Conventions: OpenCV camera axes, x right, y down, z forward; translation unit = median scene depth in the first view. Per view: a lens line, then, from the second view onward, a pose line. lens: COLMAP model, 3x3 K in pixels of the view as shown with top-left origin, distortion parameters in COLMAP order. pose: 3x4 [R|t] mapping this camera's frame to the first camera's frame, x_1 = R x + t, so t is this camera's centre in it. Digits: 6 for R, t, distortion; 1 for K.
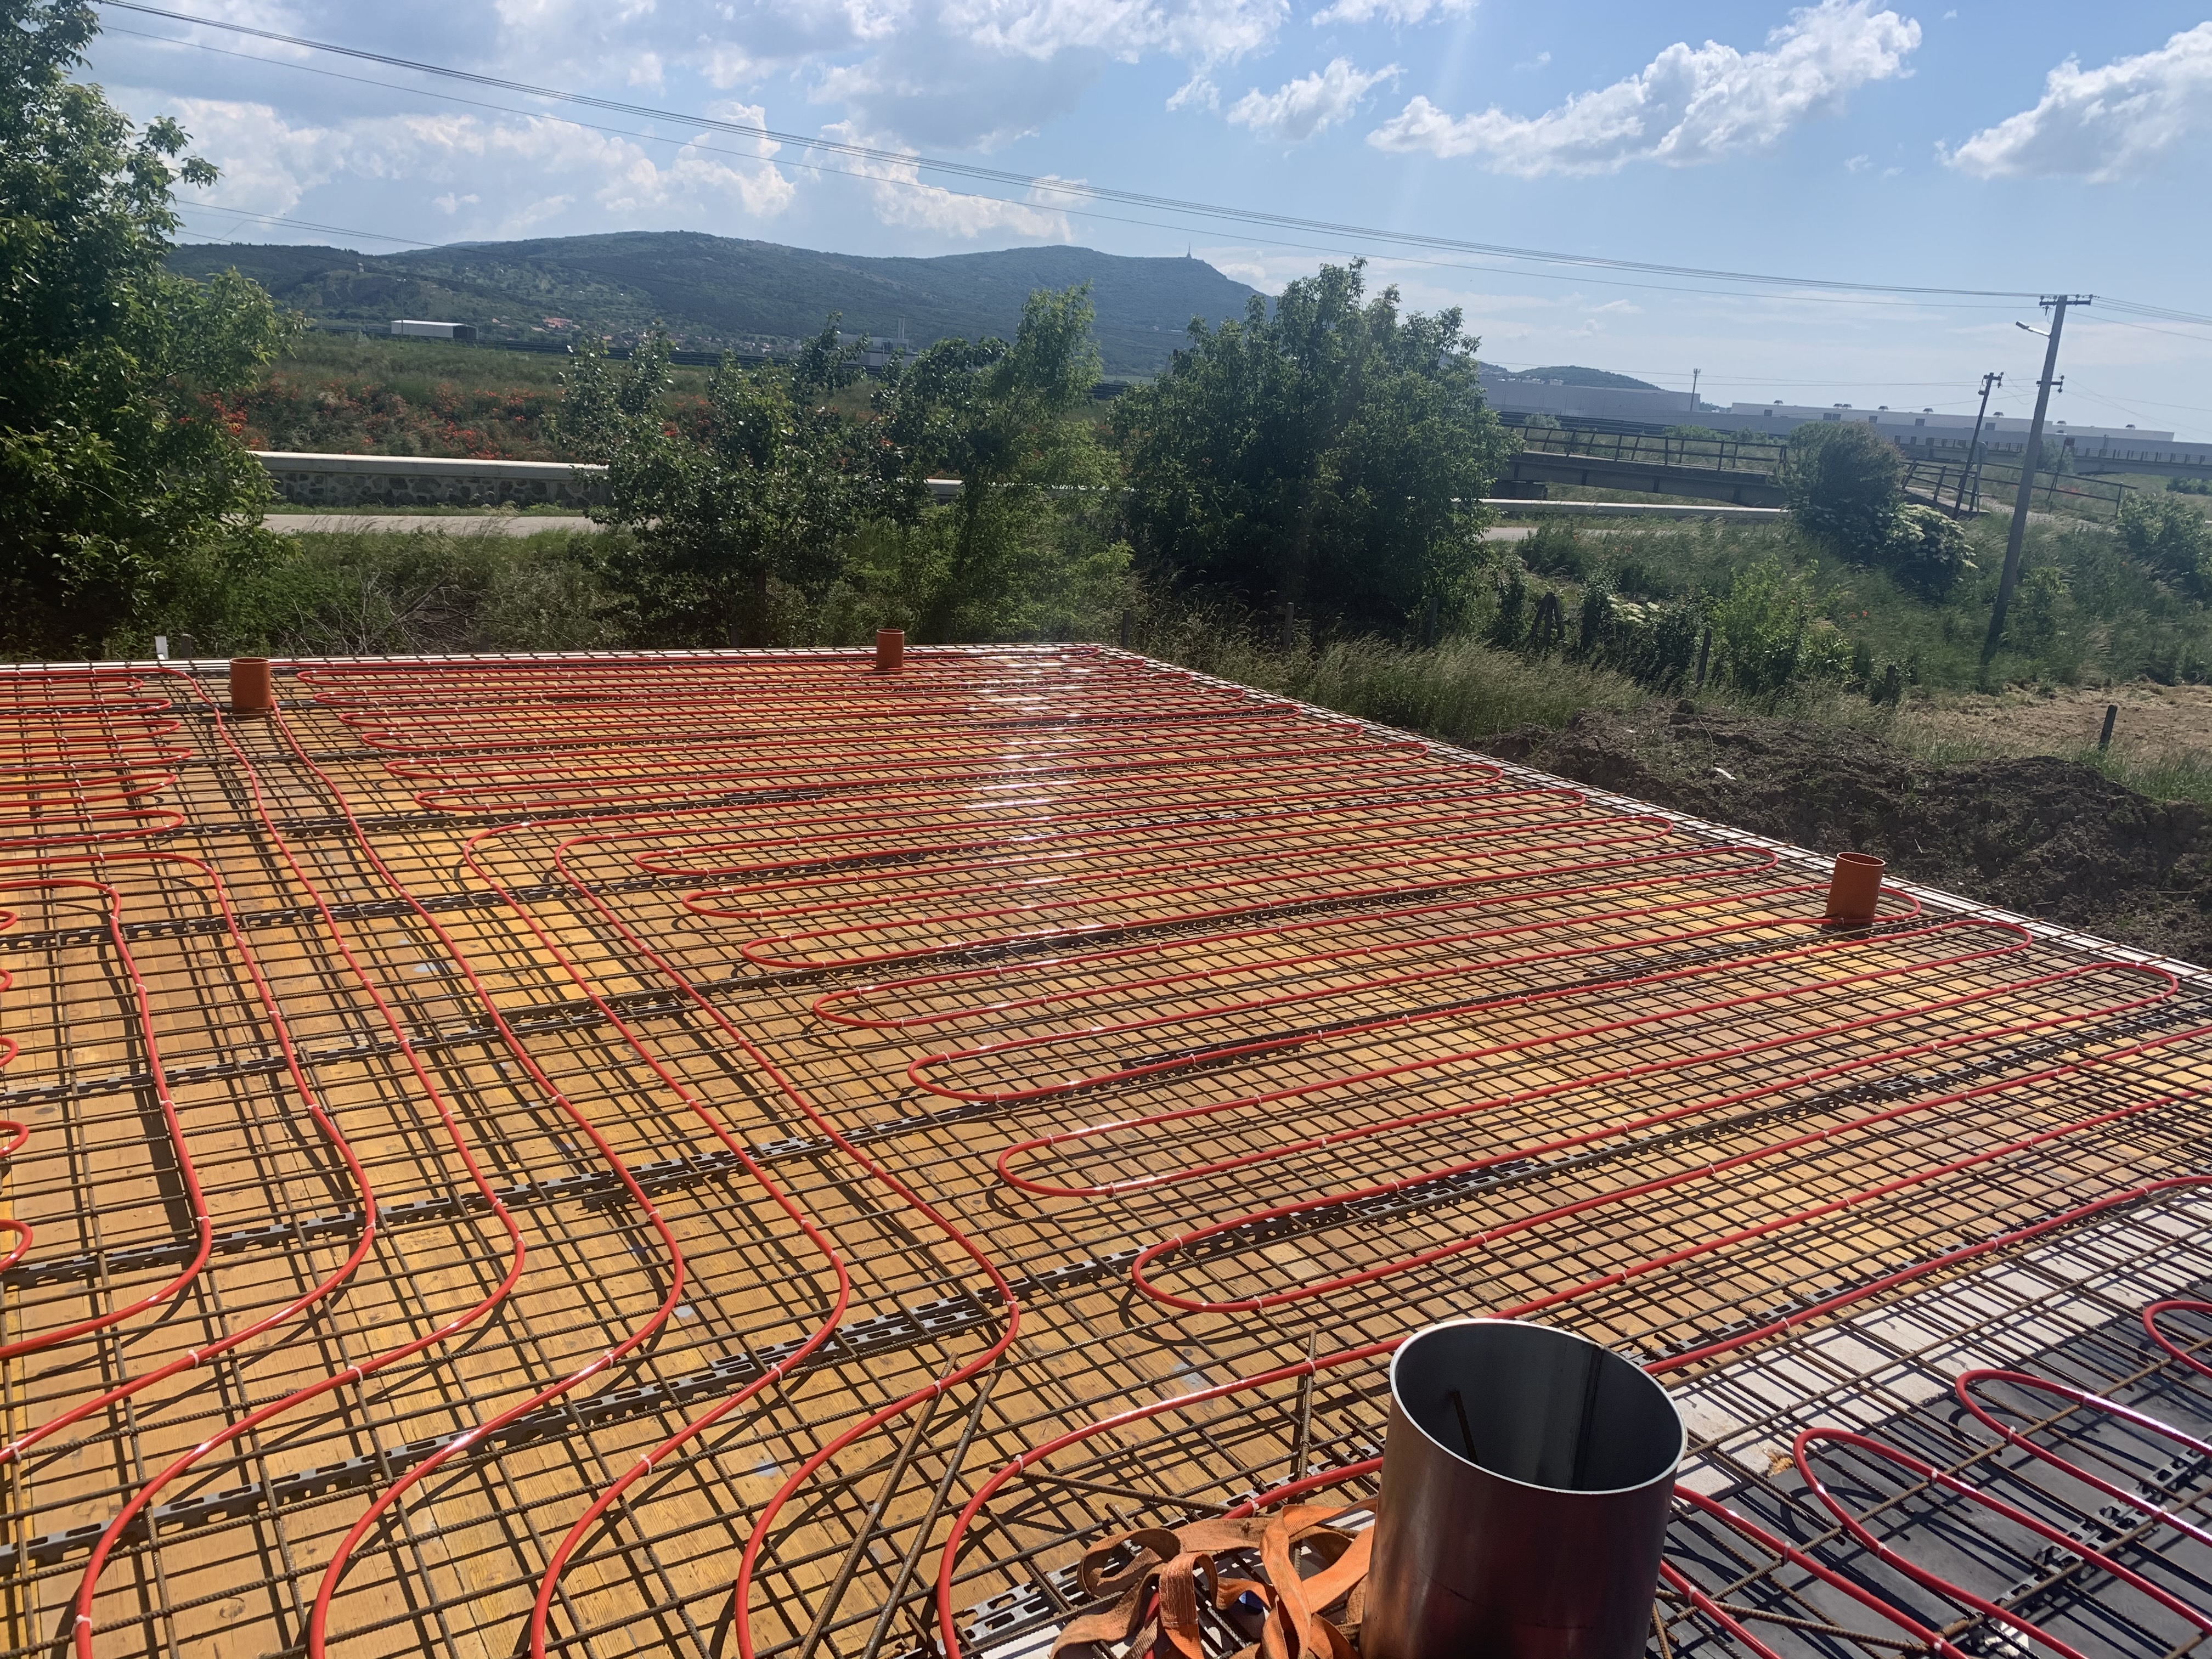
lens RADIAL K [[1674.5, 0, 1098.8], [0, 1674.5, 861.1], [0, 0, 1]] dist [0.010477, -0.007313]
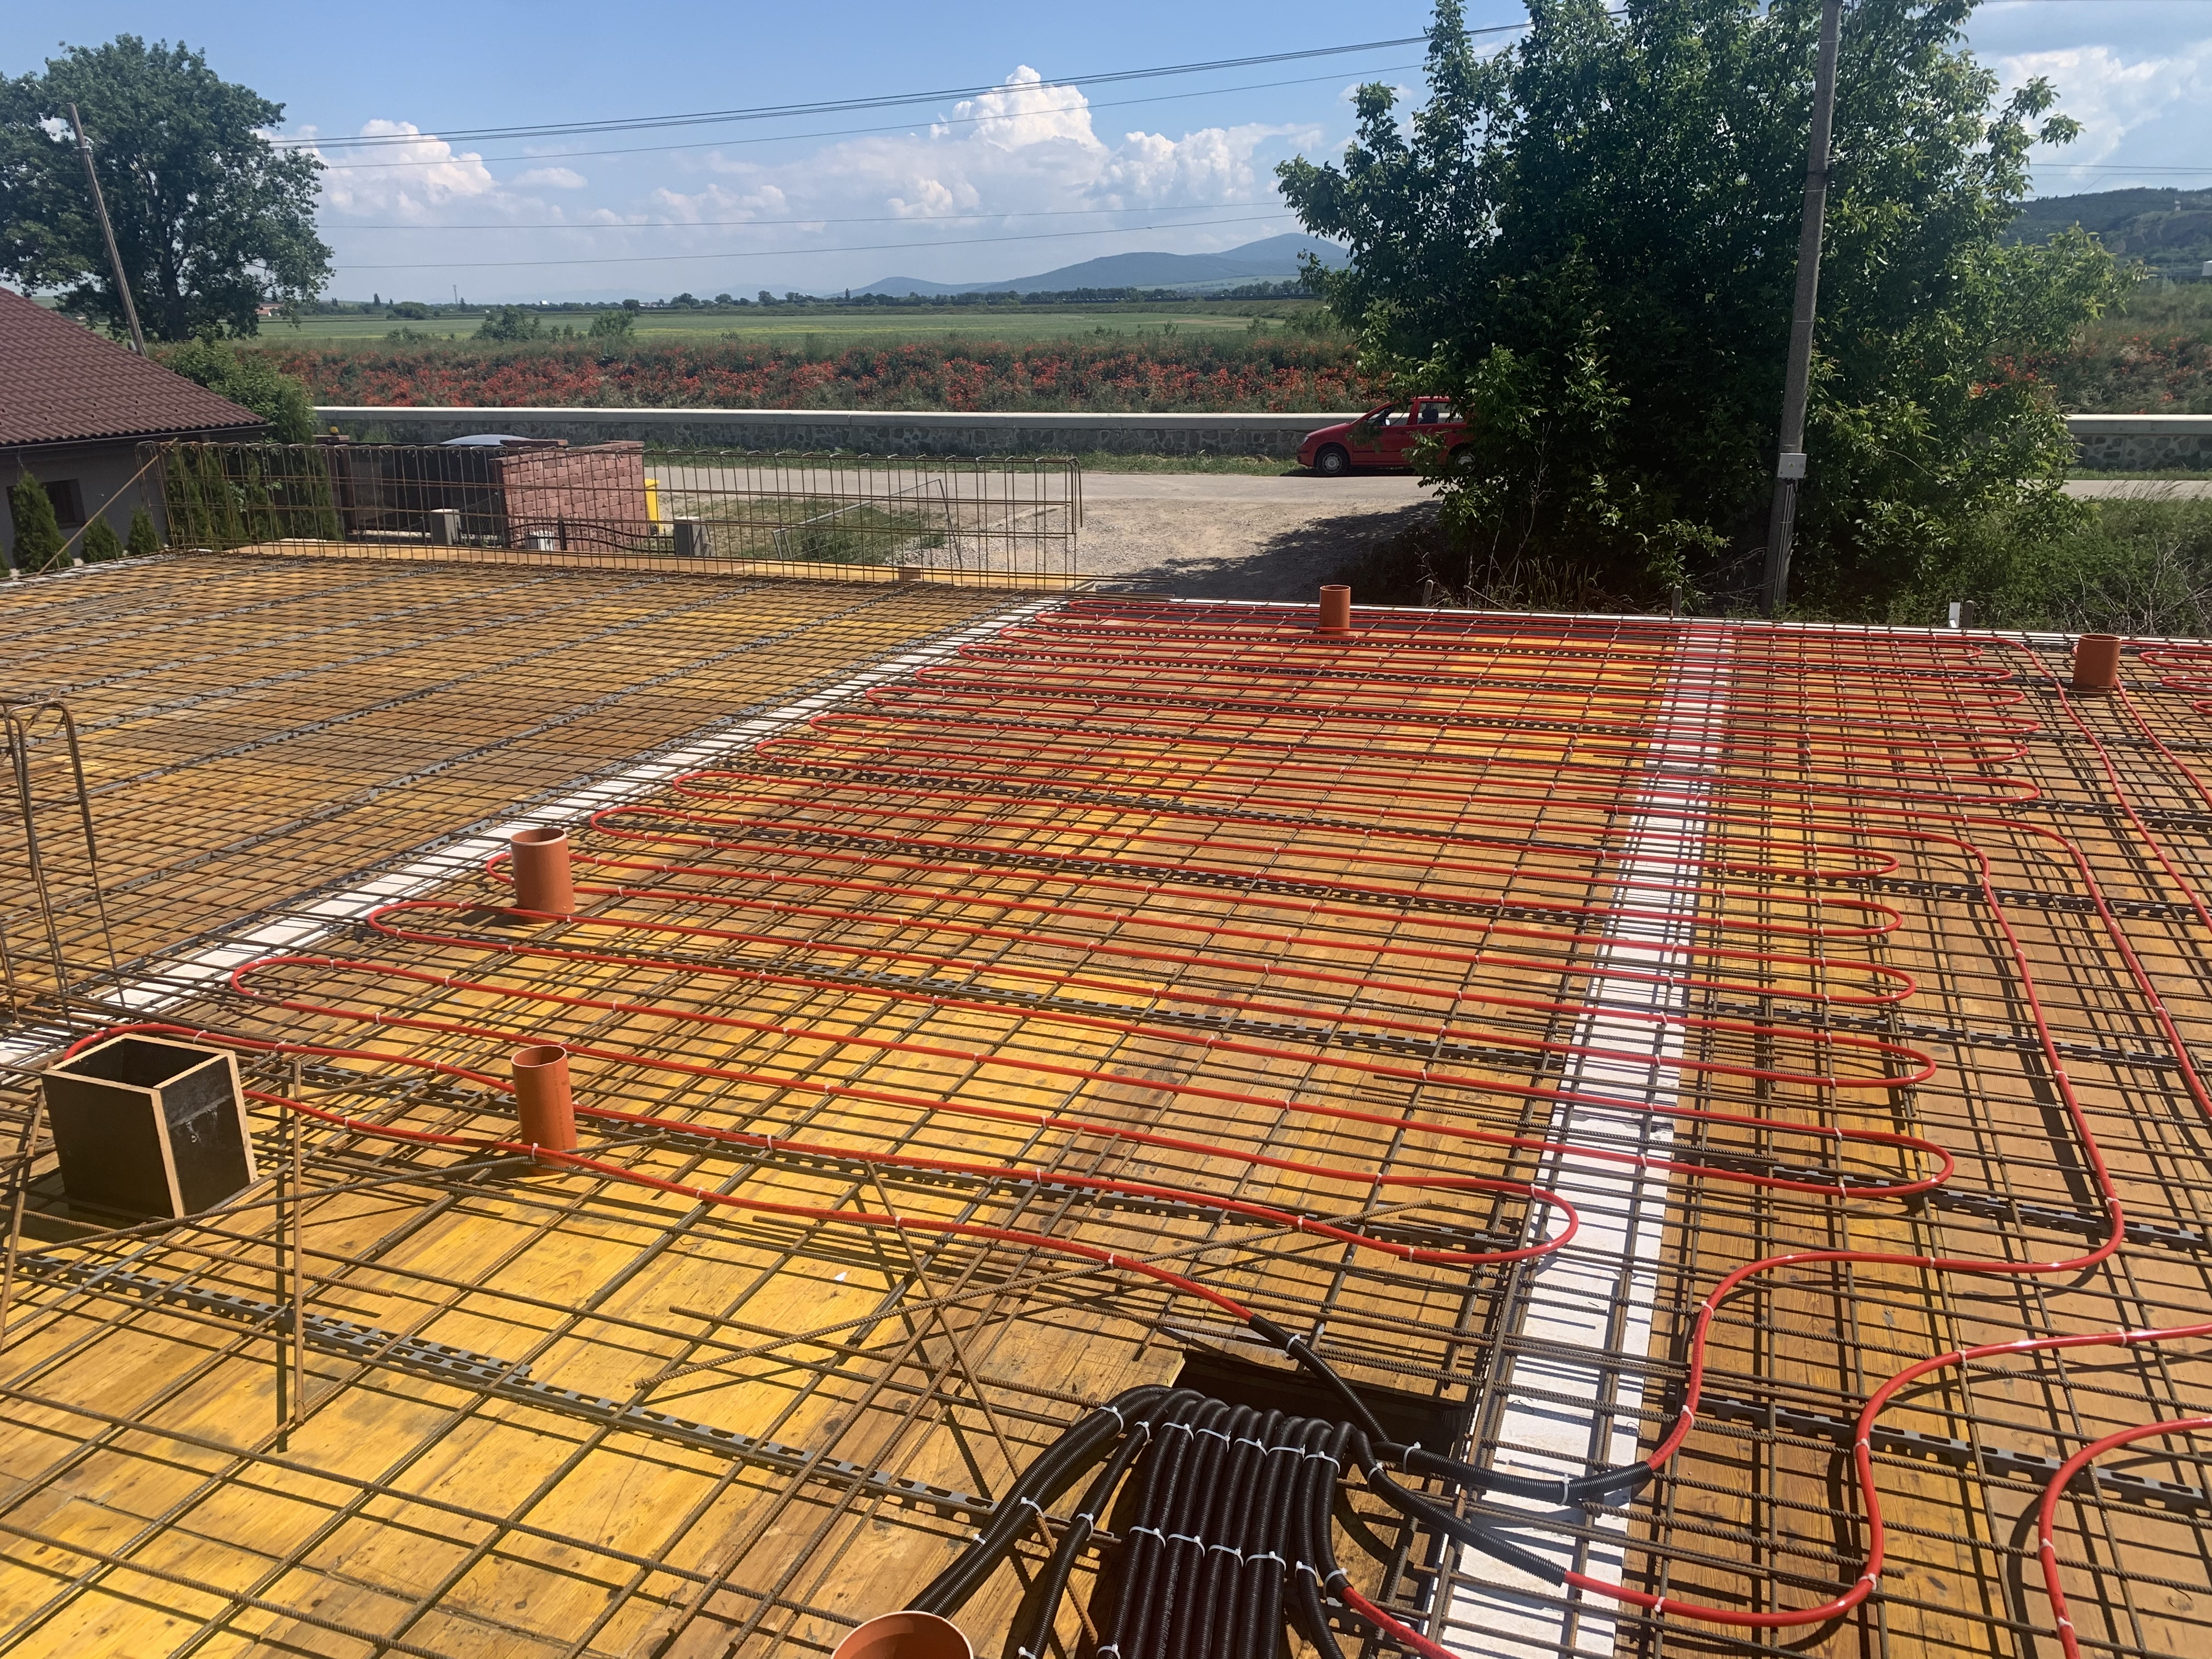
lens RADIAL K [[1674.5, 0, 1098.8], [0, 1674.5, 861.1], [0, 0, 1]] dist [0.010477, -0.007313]
pose [[0.593806, 0.175107, -0.785323, -0.083753], [-0.158076, 0.982399, 0.099524, 0.004842], [0.788927, 0.065043, 0.611035, -0.069658]]
